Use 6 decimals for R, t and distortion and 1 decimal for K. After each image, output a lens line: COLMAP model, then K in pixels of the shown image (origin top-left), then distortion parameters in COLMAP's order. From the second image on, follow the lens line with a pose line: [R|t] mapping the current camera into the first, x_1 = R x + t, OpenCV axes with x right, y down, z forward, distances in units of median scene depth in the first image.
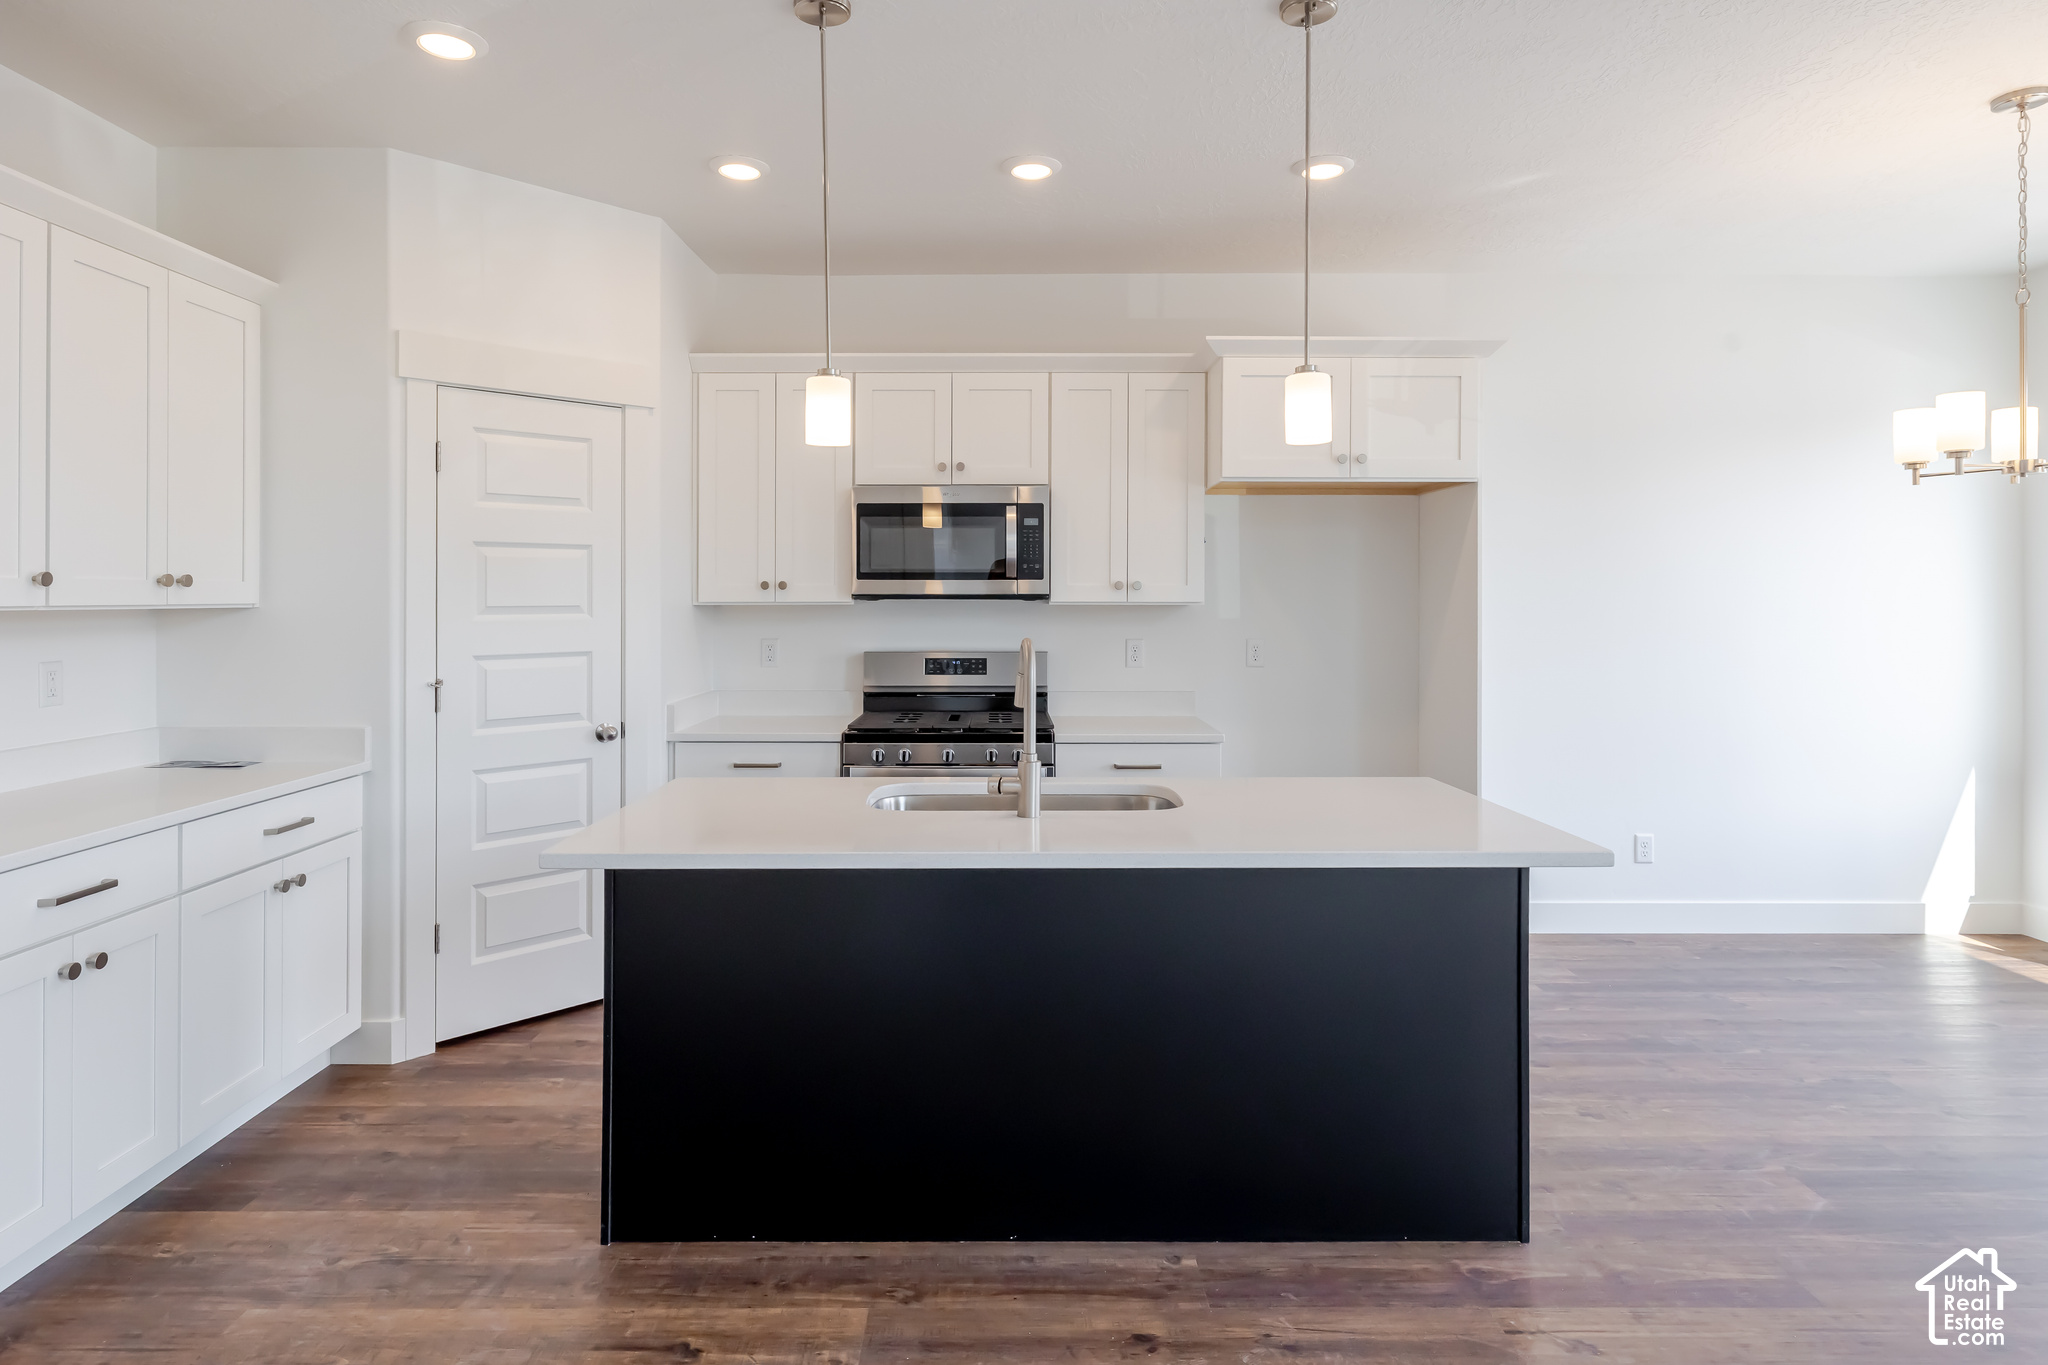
lens RADIAL K [[1148.2, 0, 1021.0], [0, 1148.2, 571.7], [0, 0, 1]] dist [0.001854, 0.000464]
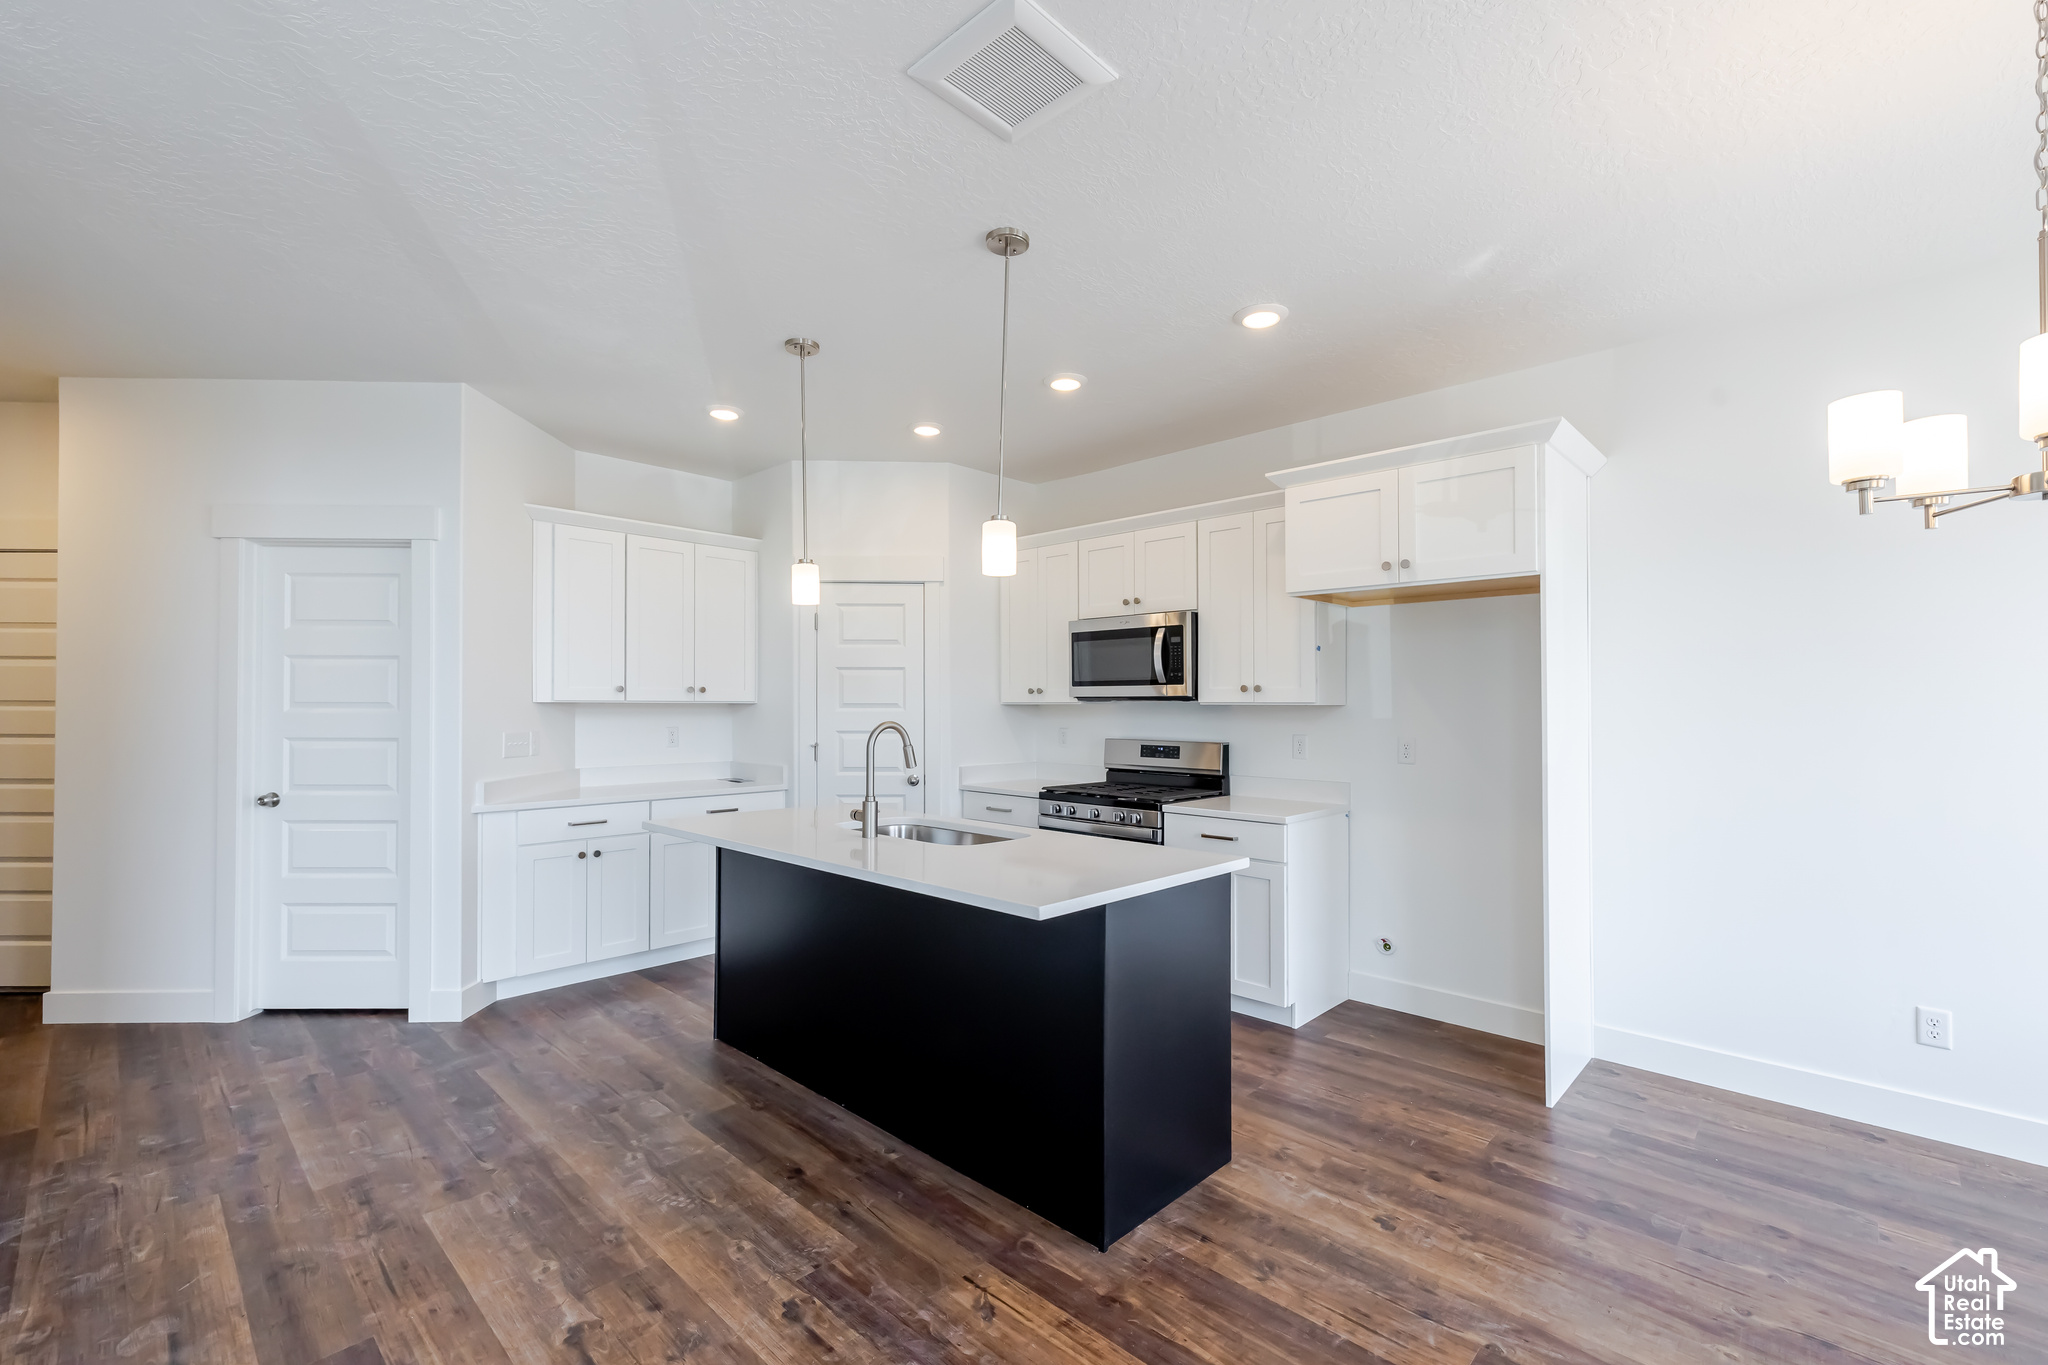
lens RADIAL K [[879.3, 0, 1024.0], [0, 879.3, 682.5], [0, 0, 1]] dist [0.003082, 0.000229]
pose [[0.718812, -0.015749, -0.695026, 0.596933], [0.011748, 0.999876, -0.010506, 0.013411], [0.695105, -0.000613, 0.718908, 0.186084]]
